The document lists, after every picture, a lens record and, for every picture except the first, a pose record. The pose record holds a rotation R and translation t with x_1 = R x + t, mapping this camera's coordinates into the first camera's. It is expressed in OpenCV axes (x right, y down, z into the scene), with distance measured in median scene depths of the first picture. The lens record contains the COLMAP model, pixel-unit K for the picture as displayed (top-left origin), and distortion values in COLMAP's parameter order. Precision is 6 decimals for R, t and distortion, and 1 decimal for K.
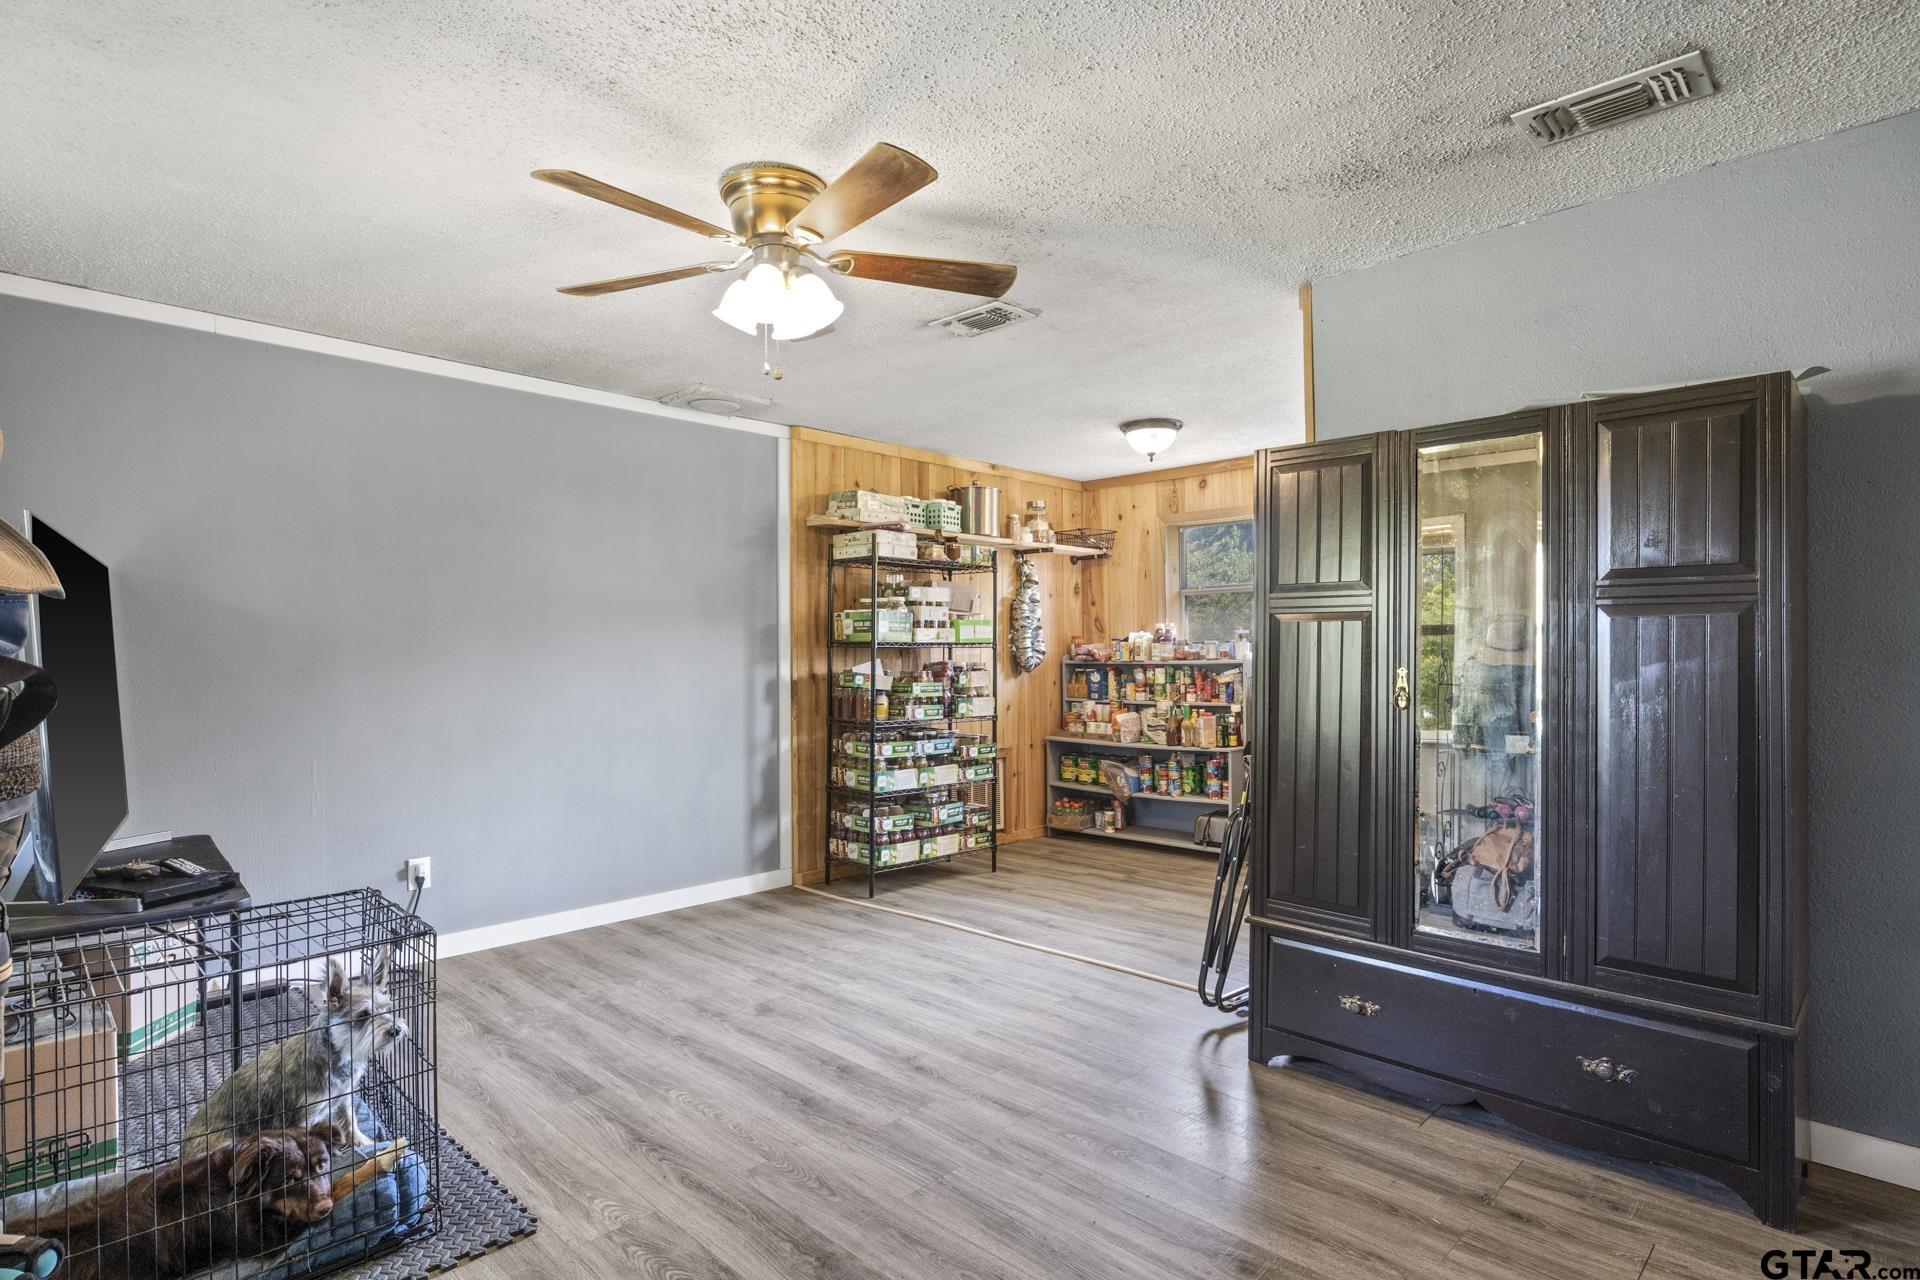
lens RADIAL K [[972.2, 0, 962.7], [0, 972.2, 640.4], [0, 0, 1]] dist [-0.010403, -0.000605]
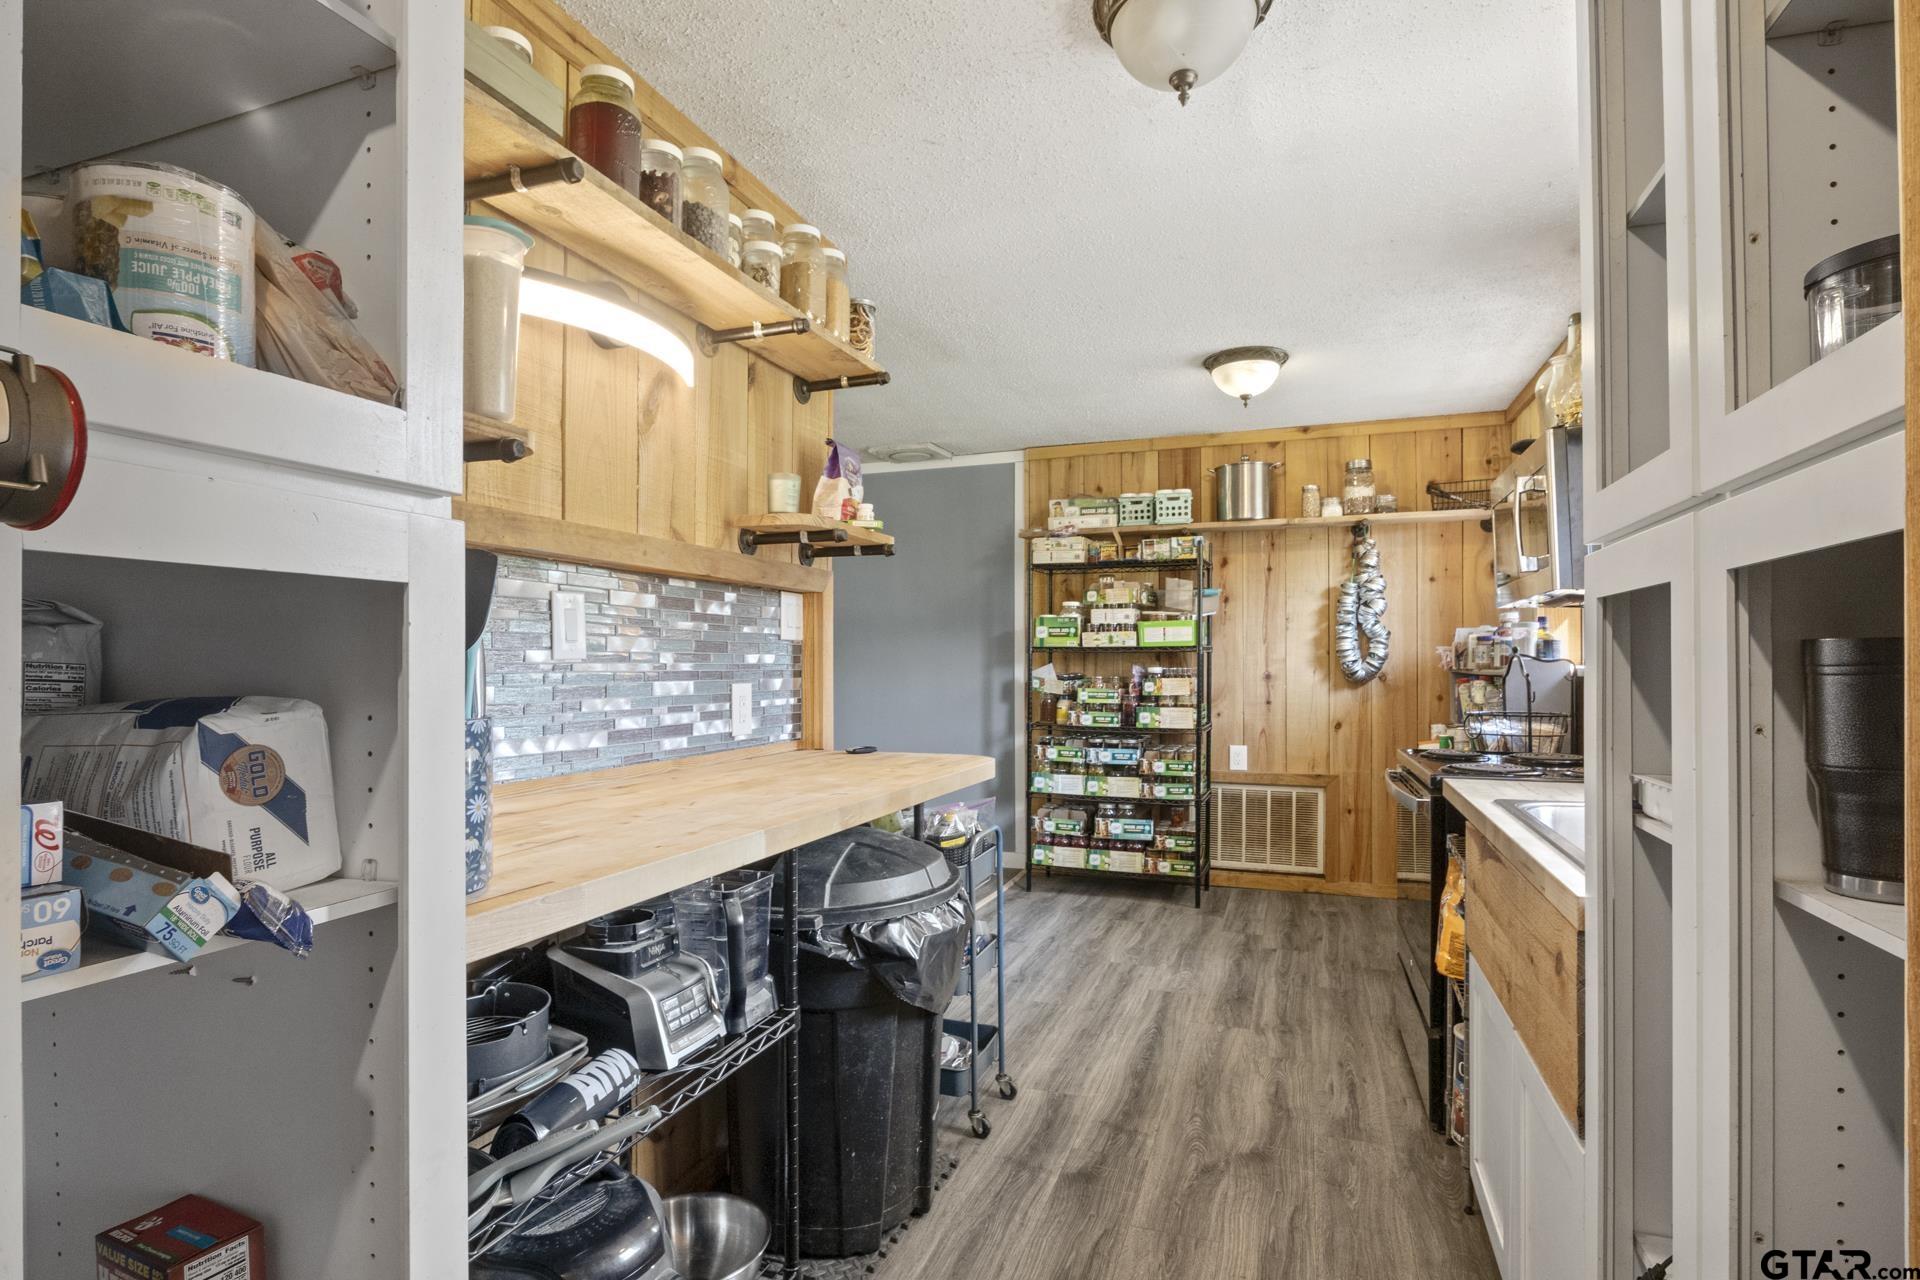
lens RADIAL K [[972.2, 0, 969.2], [0, 972.2, 653.8], [0, 0, 1]] dist [-0.010403, -0.000605]
pose [[0.432775, -0.003751, -0.901494, 0.768884], [0.013845, 0.999901, 0.002487, 0.004927], [0.901396, -0.013557, 0.432784, 0.461558]]
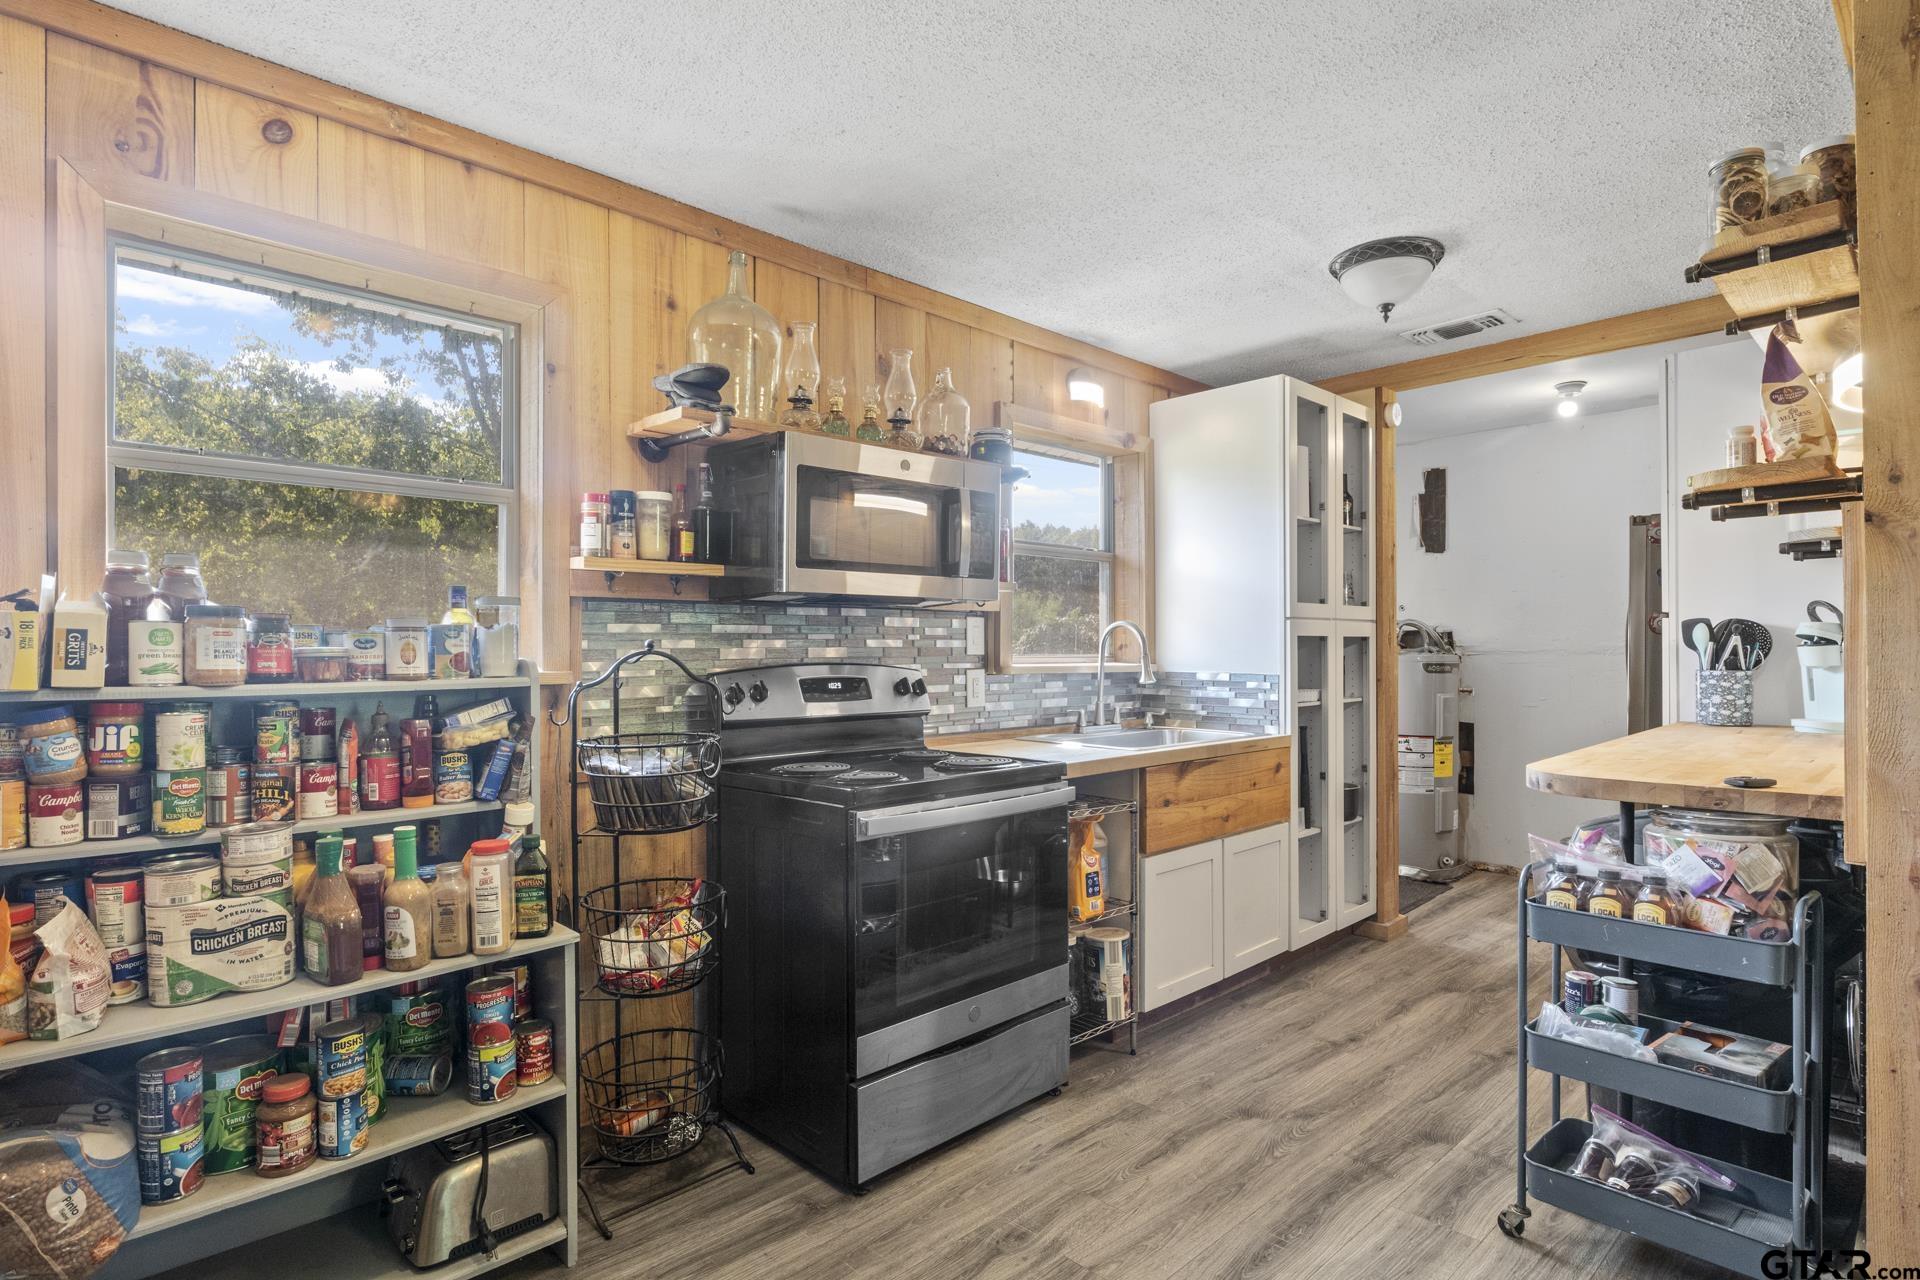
lens RADIAL K [[972.2, 0, 960.3], [0, 972.2, 650.6], [0, 0, 1]] dist [-0.010403, -0.000605]
pose [[0.030732, 0.010025, 0.999477, -0.073374], [-0.007719, 0.999922, -0.009792, 0.013701], [-0.999498, -0.007414, 0.030807, 0.905565]]
